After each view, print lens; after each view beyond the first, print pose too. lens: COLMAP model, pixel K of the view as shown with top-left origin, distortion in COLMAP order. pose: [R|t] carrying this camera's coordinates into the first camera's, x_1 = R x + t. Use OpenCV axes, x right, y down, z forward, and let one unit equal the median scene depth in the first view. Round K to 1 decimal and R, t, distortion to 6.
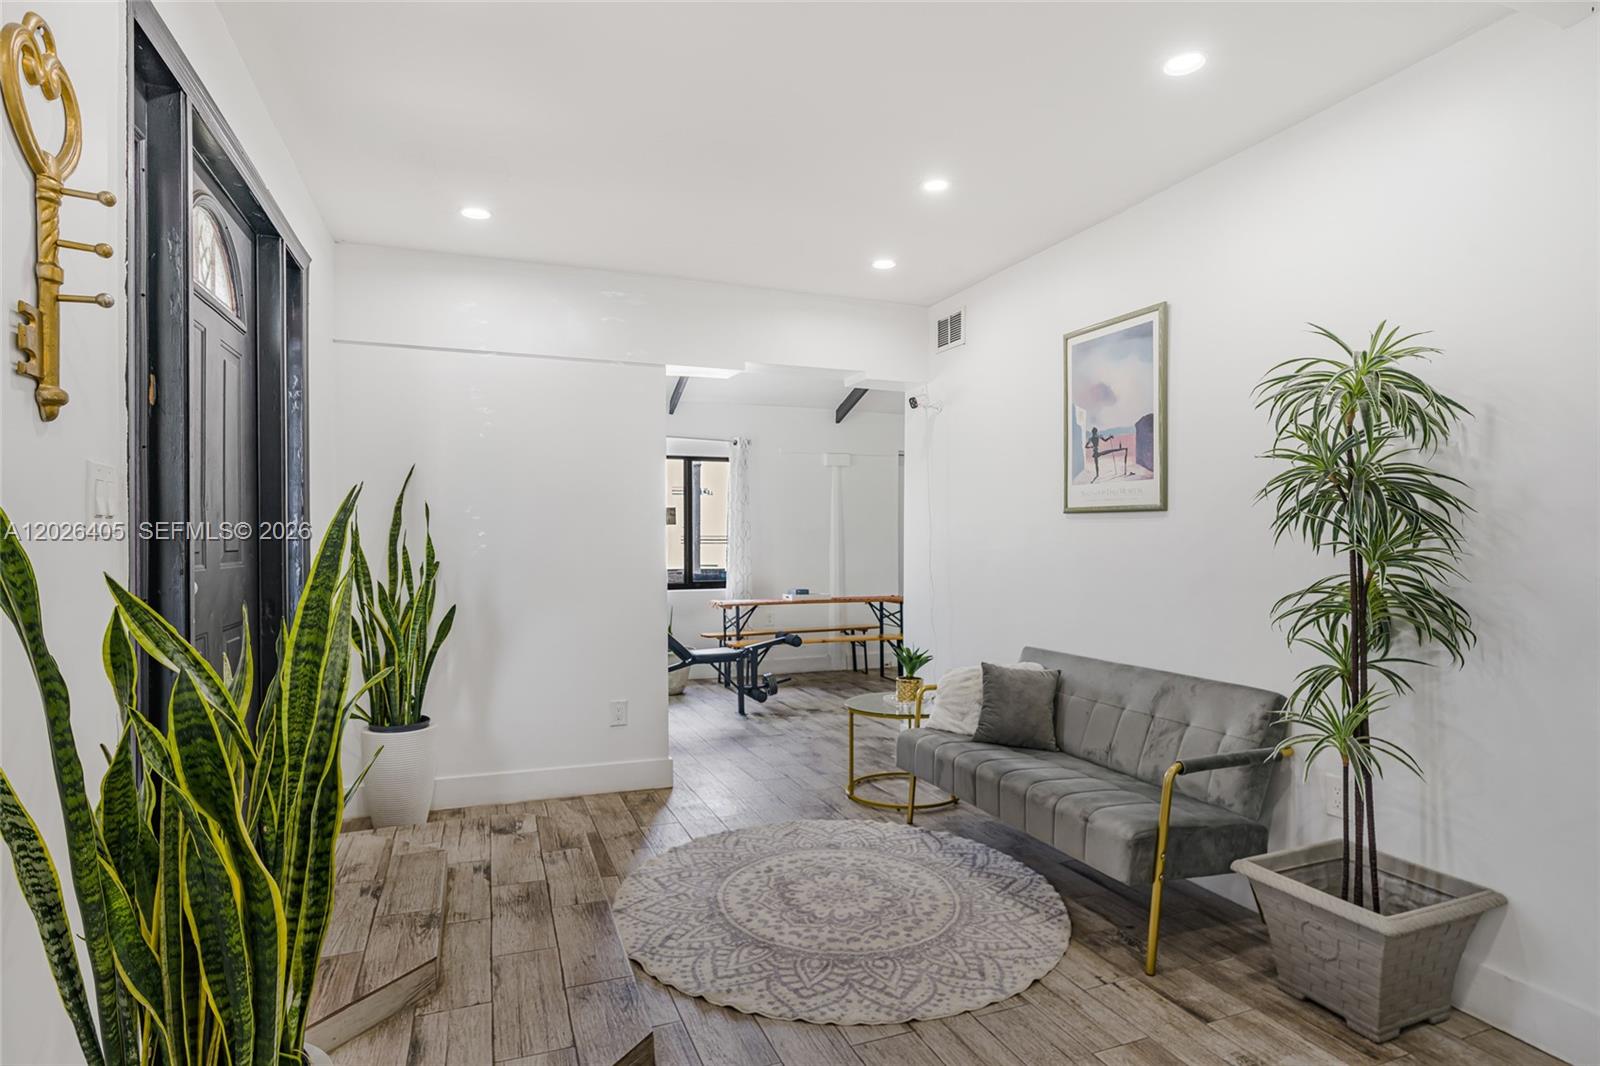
lens RADIAL K [[820.3, 0, 798.2], [0, 820.3, 541.8], [0, 0, 1]] dist [0.001994, 0.000061]
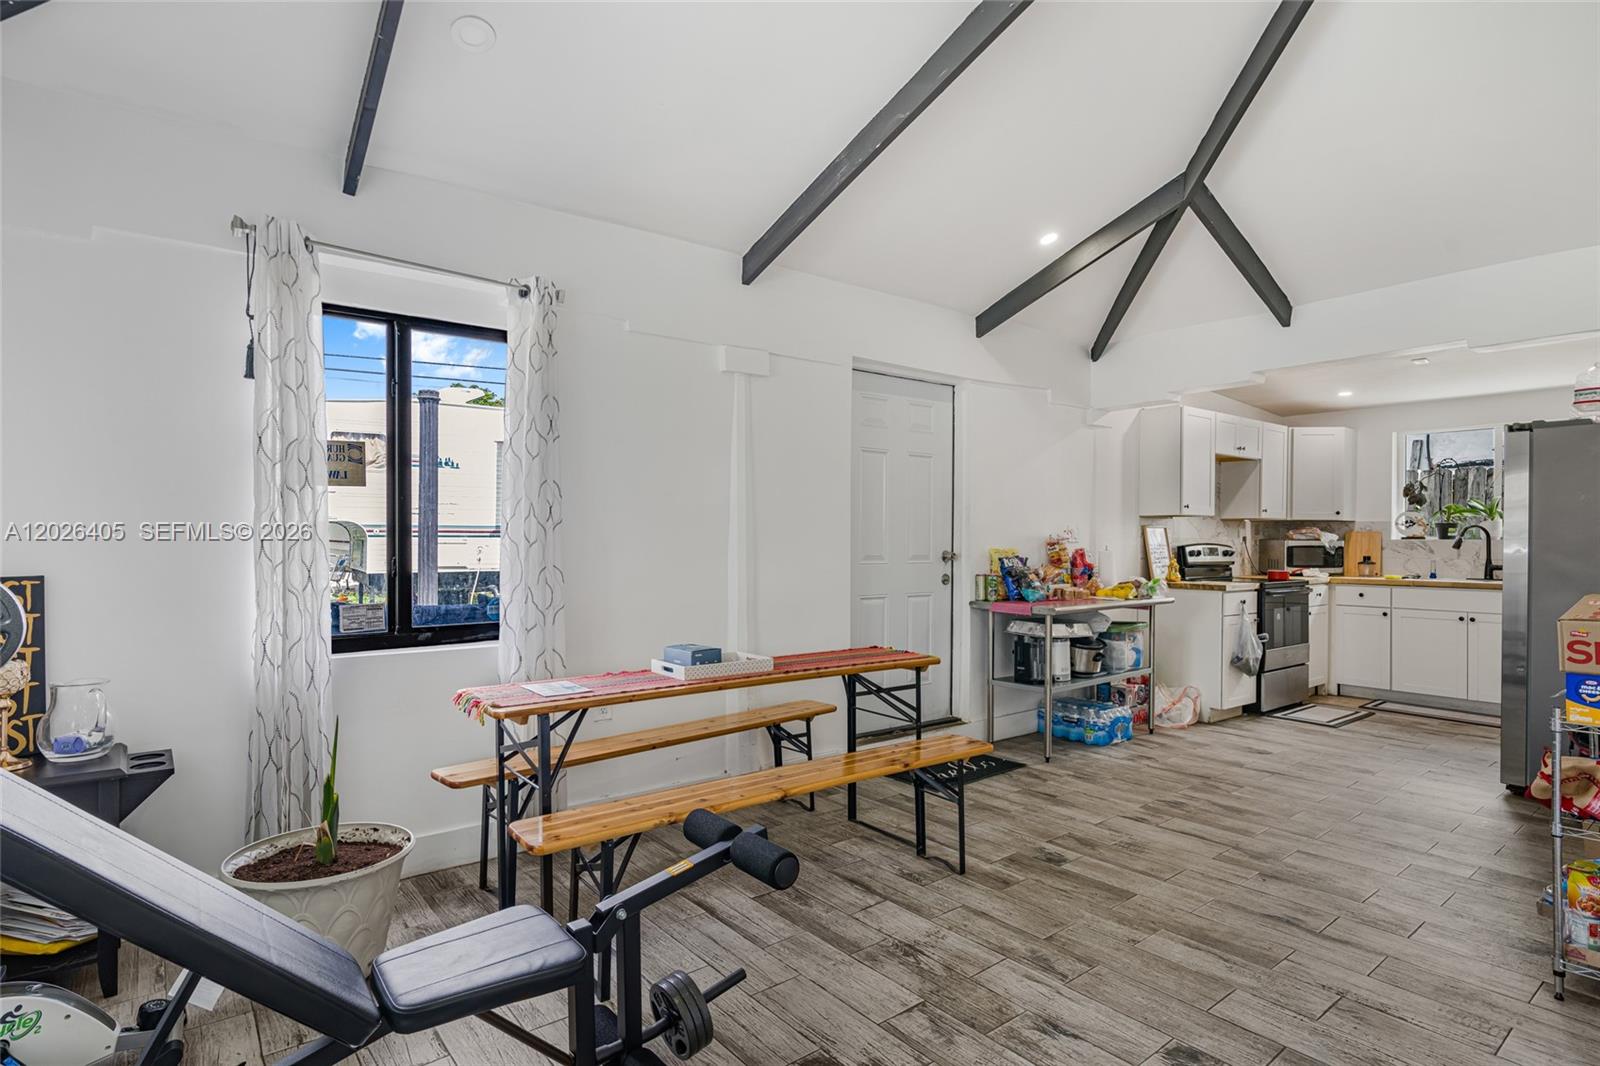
lens RADIAL K [[820.3, 0, 802.1], [0, 820.3, 531.5], [0, 0, 1]] dist [0.001994, 0.000061]
pose [[0.955655, 0.001202, 0.294485, -0.064904], [-0.001421, 0.999999, 0.000531, -0.000544], [-0.294484, -0.000926, 0.955656, 0.565281]]
